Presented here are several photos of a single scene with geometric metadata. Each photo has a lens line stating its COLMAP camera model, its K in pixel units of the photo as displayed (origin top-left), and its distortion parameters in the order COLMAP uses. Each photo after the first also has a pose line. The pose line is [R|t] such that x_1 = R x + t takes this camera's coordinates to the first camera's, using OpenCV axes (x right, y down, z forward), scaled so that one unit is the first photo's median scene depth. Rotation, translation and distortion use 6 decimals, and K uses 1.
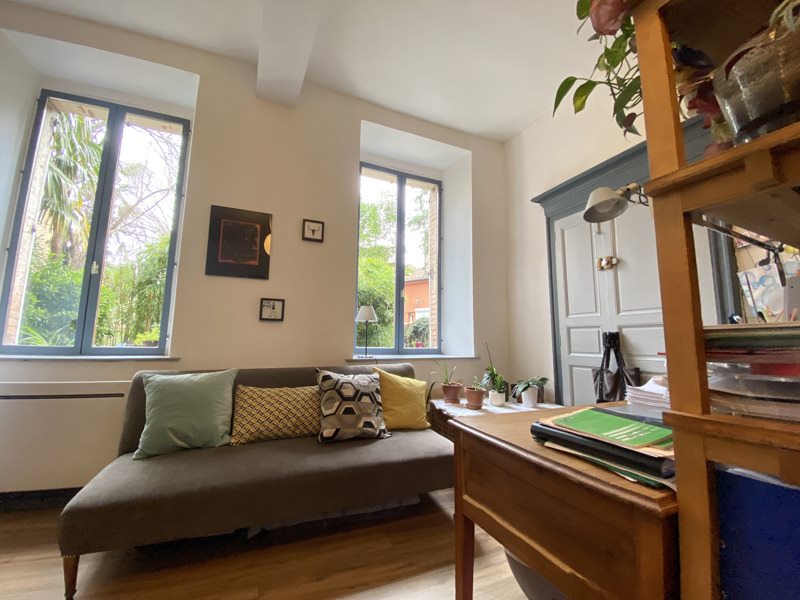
lens RADIAL K [[326.0, 0, 400.0], [0, 326.0, 300.0], [0, 0, 1]] dist [0.014869, -0.000348]
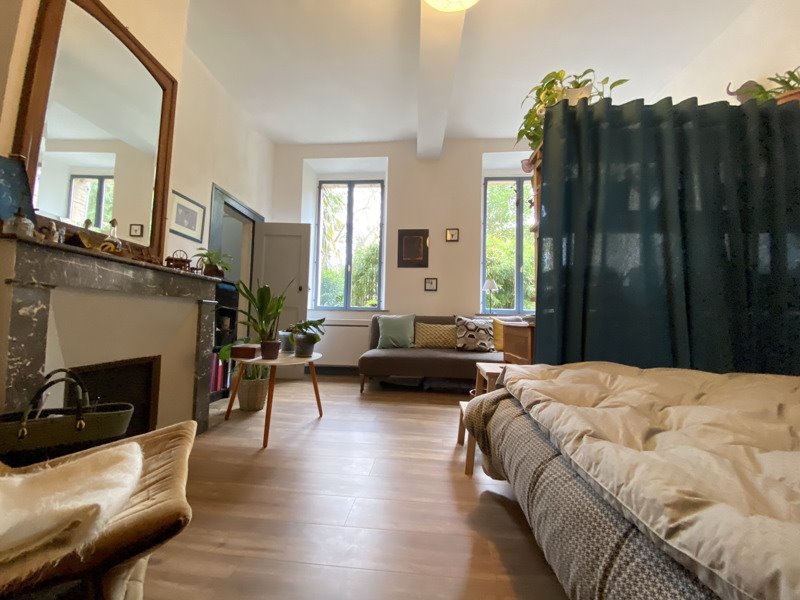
lens RADIAL K [[326.0, 0, 400.0], [0, 326.0, 300.0], [0, 0, 1]] dist [0.014869, -0.000348]
pose [[0.882363, -0.027086, -0.469789, 0.284980], [0.050631, 0.998011, 0.037556, 0.039728], [0.467837, -0.056924, 0.881980, -0.631257]]
